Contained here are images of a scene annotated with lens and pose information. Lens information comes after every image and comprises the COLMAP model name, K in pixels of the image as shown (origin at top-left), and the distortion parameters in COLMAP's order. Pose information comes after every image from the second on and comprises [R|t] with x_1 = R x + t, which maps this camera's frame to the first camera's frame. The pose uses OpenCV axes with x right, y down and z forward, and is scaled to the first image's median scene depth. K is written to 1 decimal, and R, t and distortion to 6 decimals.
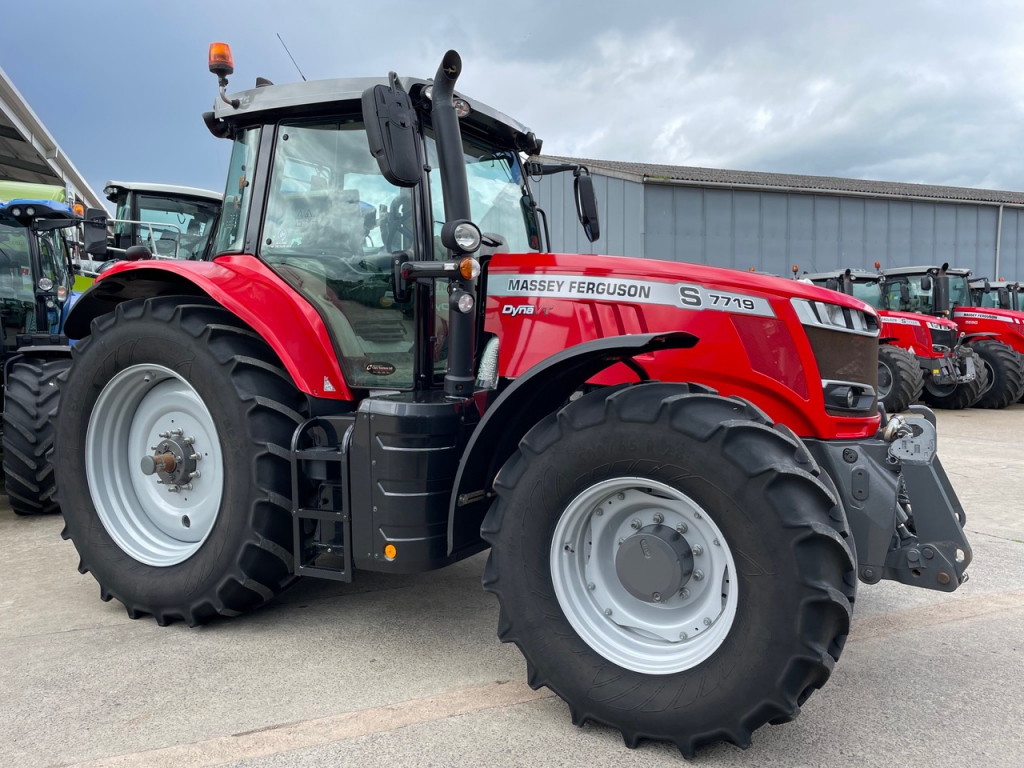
lens RADIAL K [[758.1, 0, 518.3], [0, 758.1, 380.4], [0, 0, 1]] dist [0.080928, -0.100688]
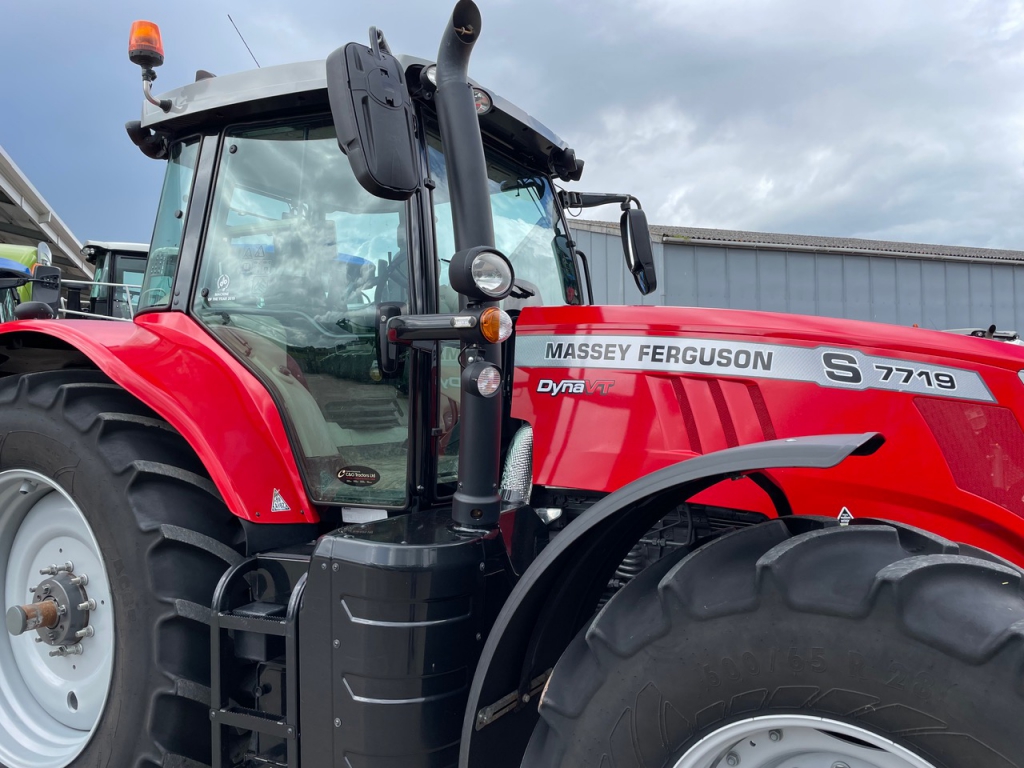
lens RADIAL K [[758.1, 0, 515.3], [0, 758.1, 378.2], [0, 0, 1]] dist [0.080928, -0.100688]
pose [[0.999887, -0.005310, -0.014041, -0.033609], [0.004063, 0.996161, -0.087443, -0.043516], [0.014451, 0.087376, 0.996071, 0.335673]]
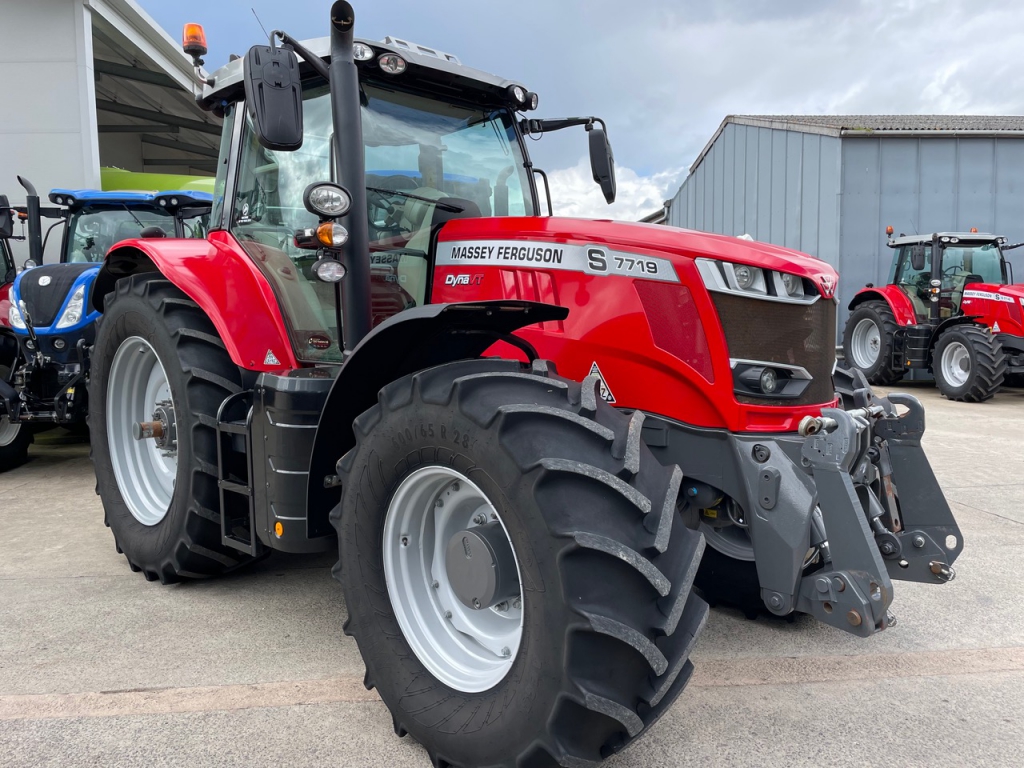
lens RADIAL K [[758.1, 0, 520.3], [0, 758.1, 379.1], [0, 0, 1]] dist [0.080928, -0.100688]
pose [[0.956010, 0.020177, -0.292640, 0.367397], [-0.011848, 0.999473, 0.030208, -0.000776], [0.293096, -0.025412, 0.955745, 0.141480]]
